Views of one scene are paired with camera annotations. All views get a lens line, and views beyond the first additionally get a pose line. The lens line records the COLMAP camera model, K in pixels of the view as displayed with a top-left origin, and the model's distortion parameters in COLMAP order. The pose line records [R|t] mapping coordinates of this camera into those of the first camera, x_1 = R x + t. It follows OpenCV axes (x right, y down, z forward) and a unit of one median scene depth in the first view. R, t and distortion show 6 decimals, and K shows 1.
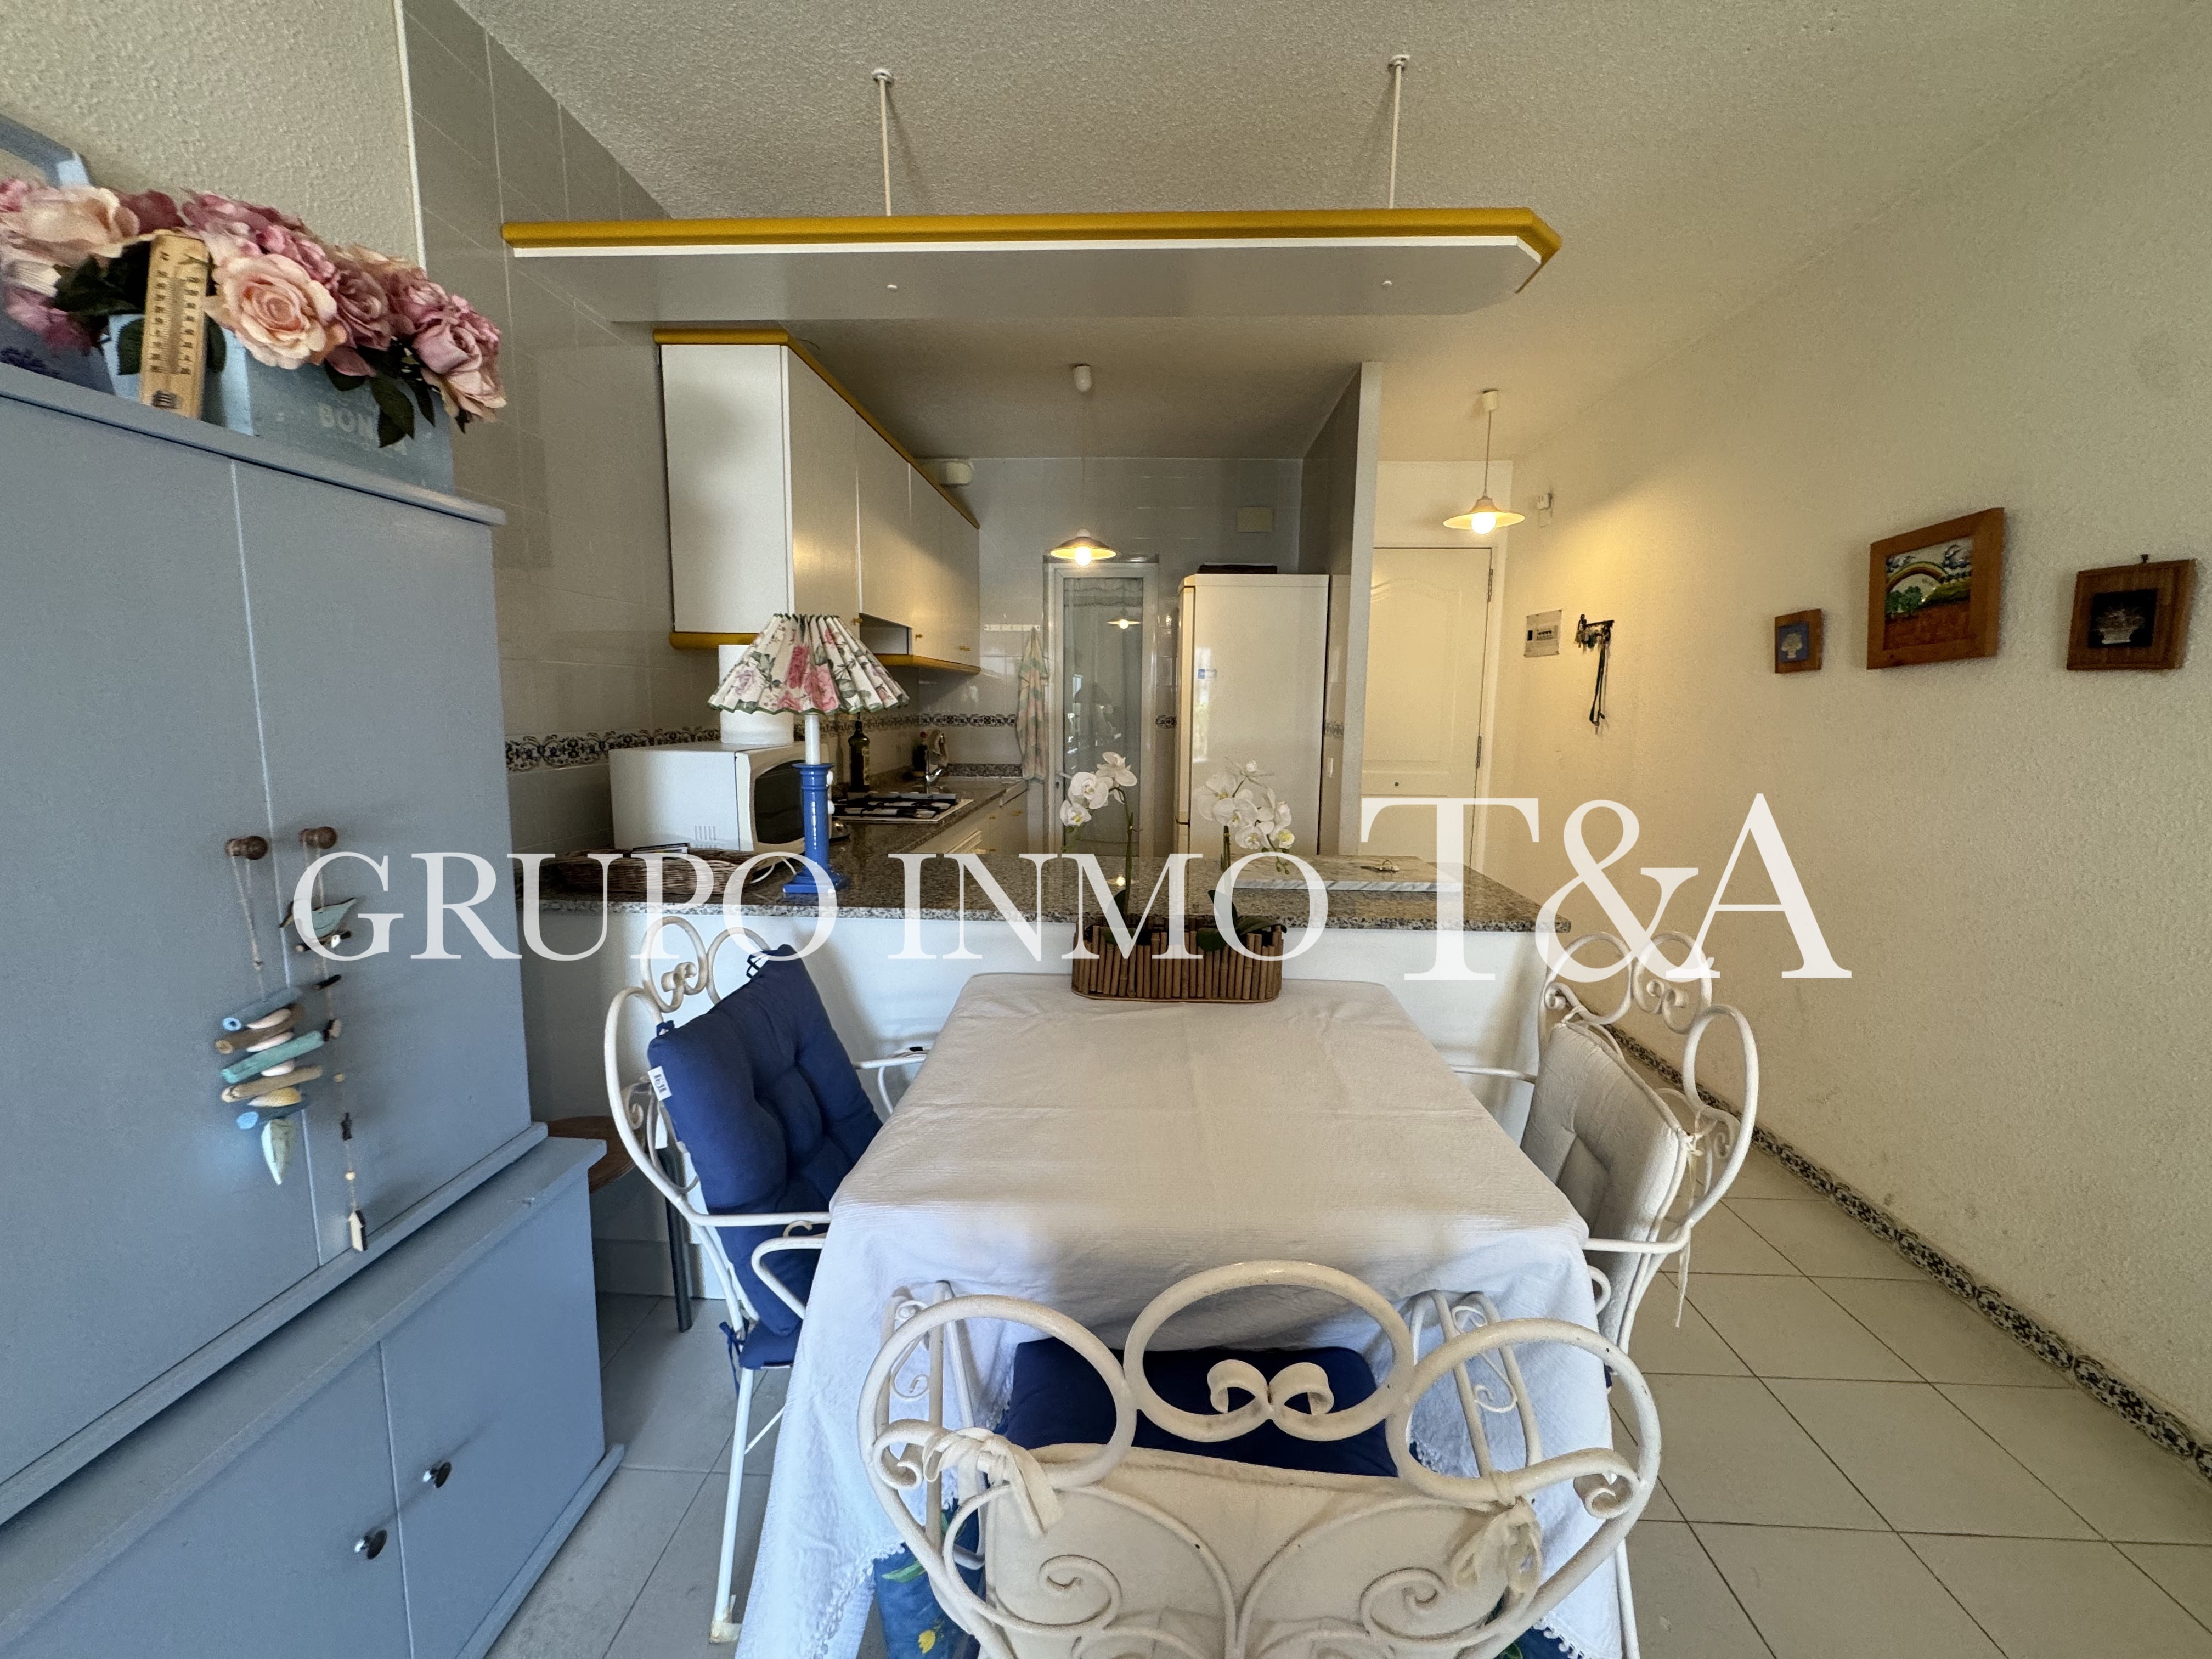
lens RADIAL K [[883.2, 0, 1107.1], [0, 883.2, 825.1], [0, 0, 1]] dist [-0.000650, -0.000088]
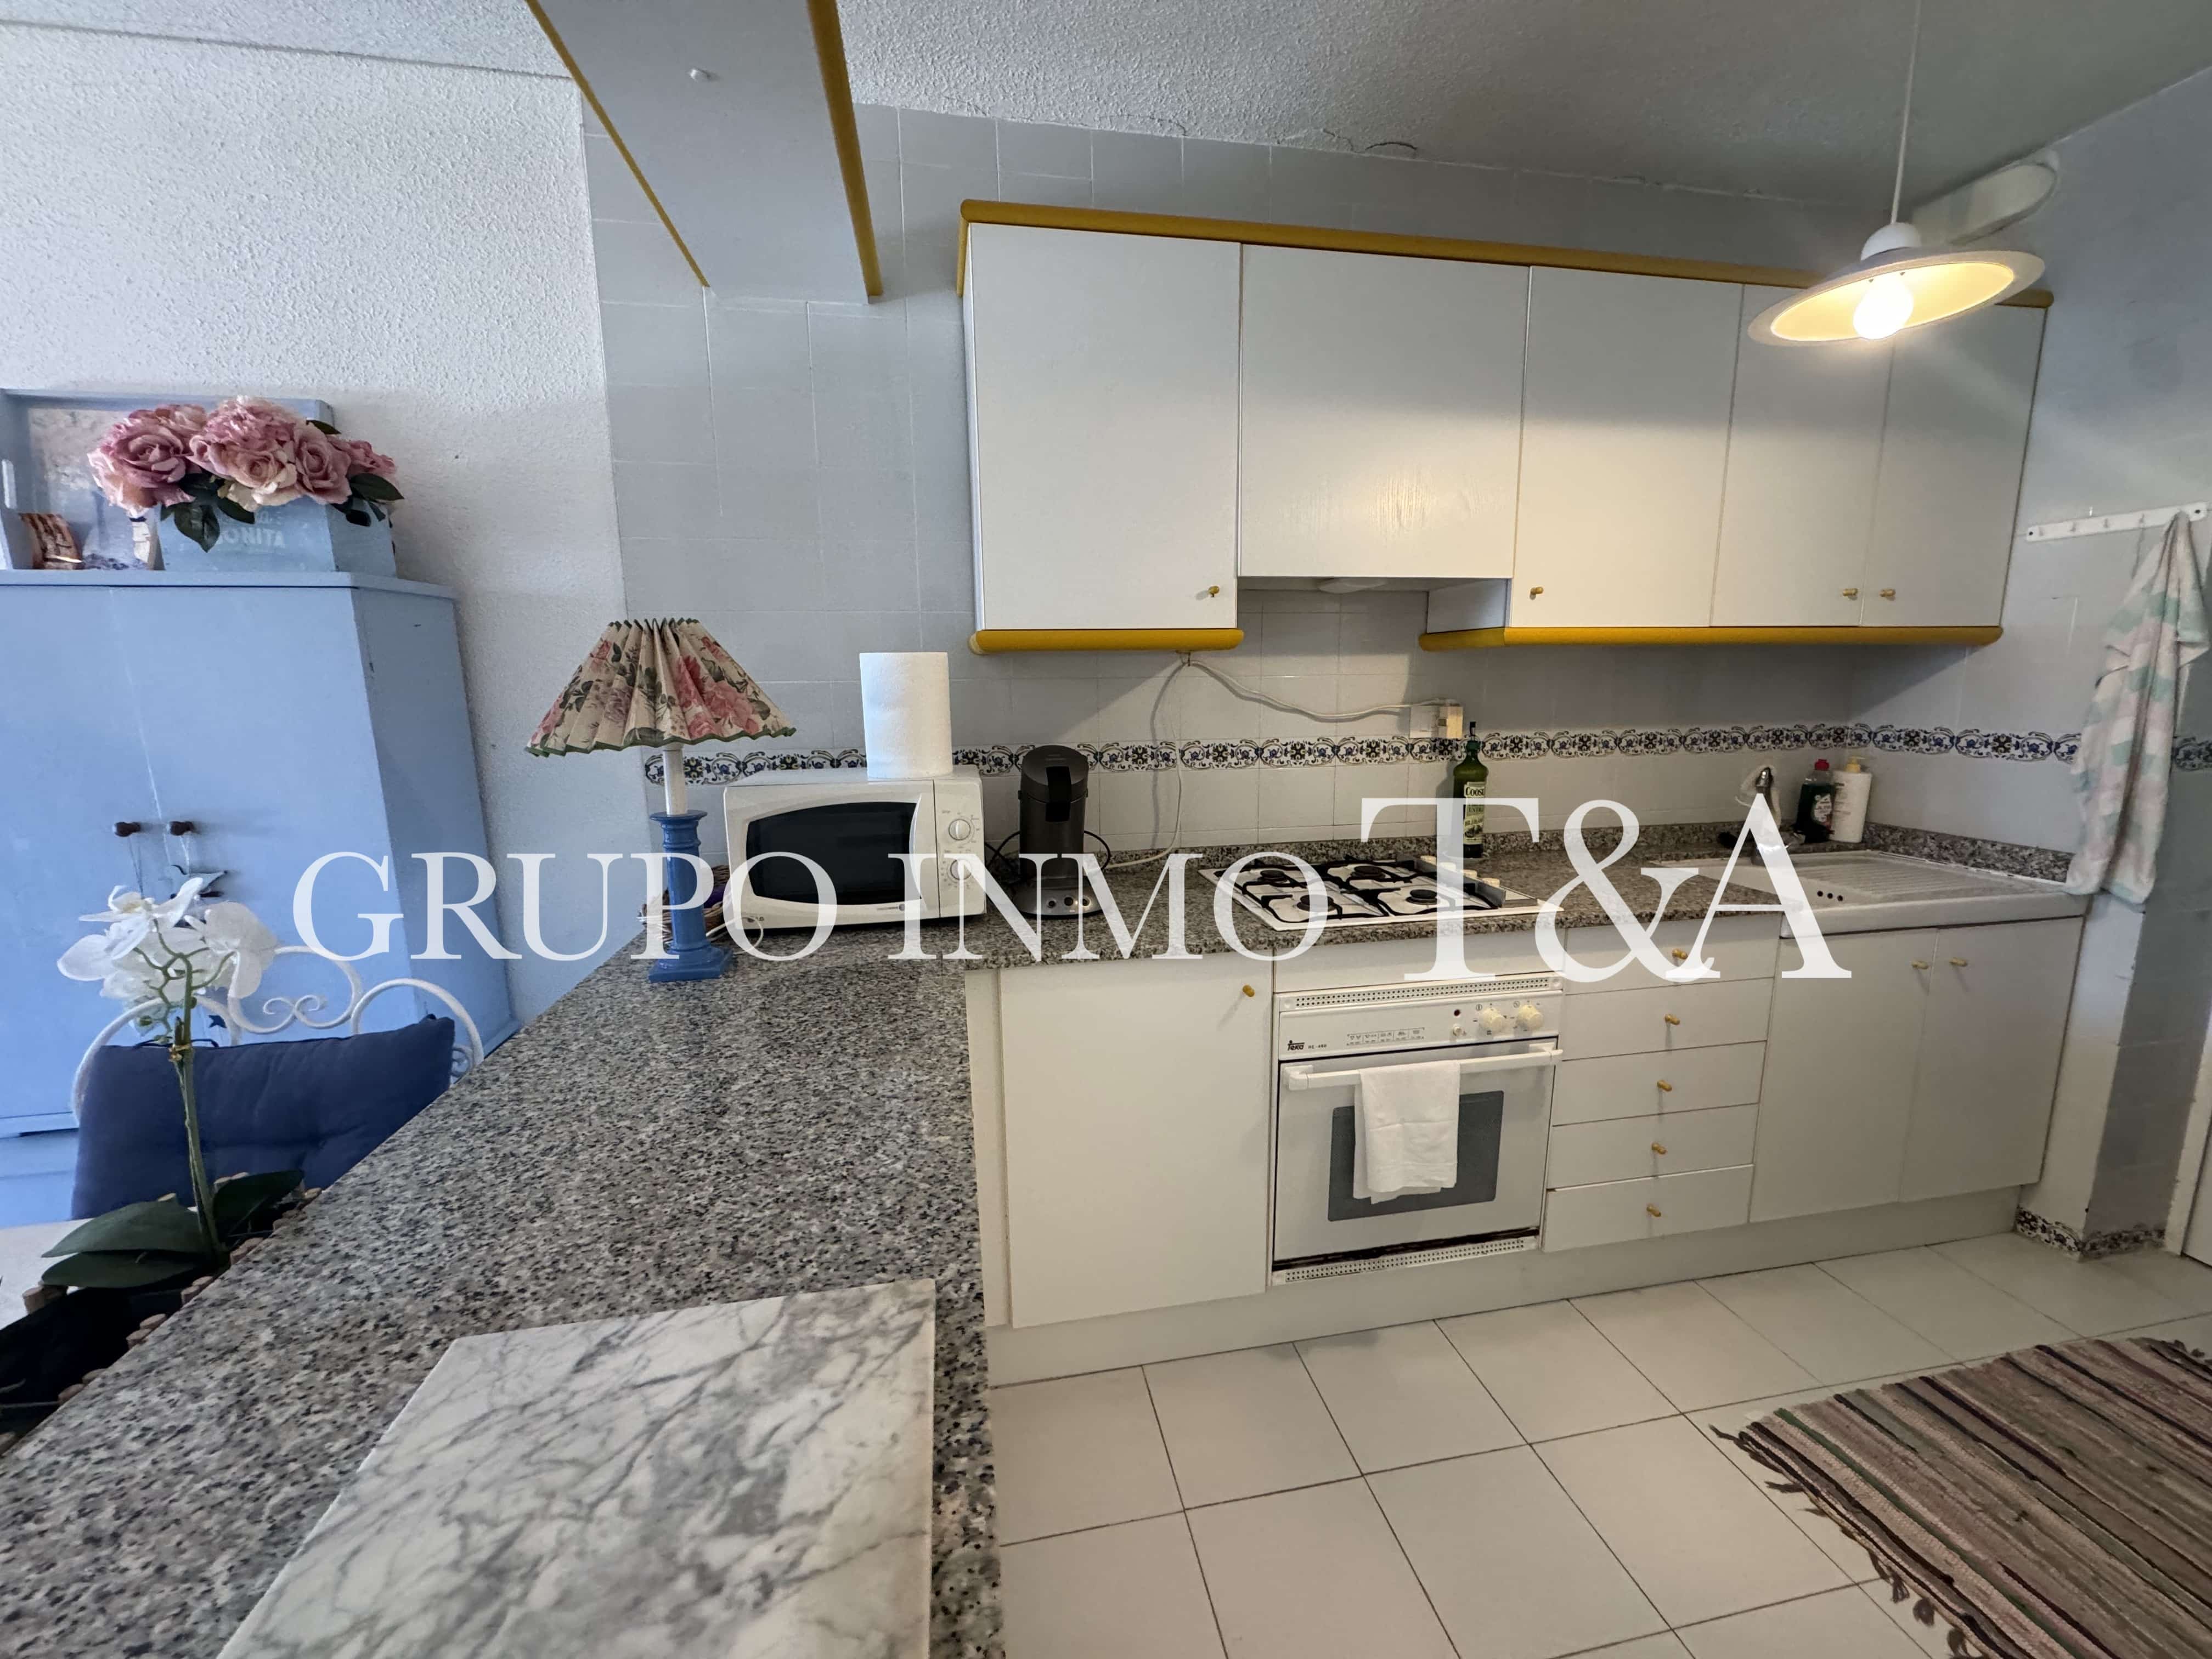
lens RADIAL K [[883.2, 0, 1107.1], [0, 883.2, 825.1], [0, 0, 1]] dist [-0.000650, -0.000088]
pose [[0.223345, 0.151834, -0.962841, 0.201431], [-0.121694, 0.984408, 0.127006, -0.080484], [0.967113, 0.088806, 0.238340, 0.461857]]
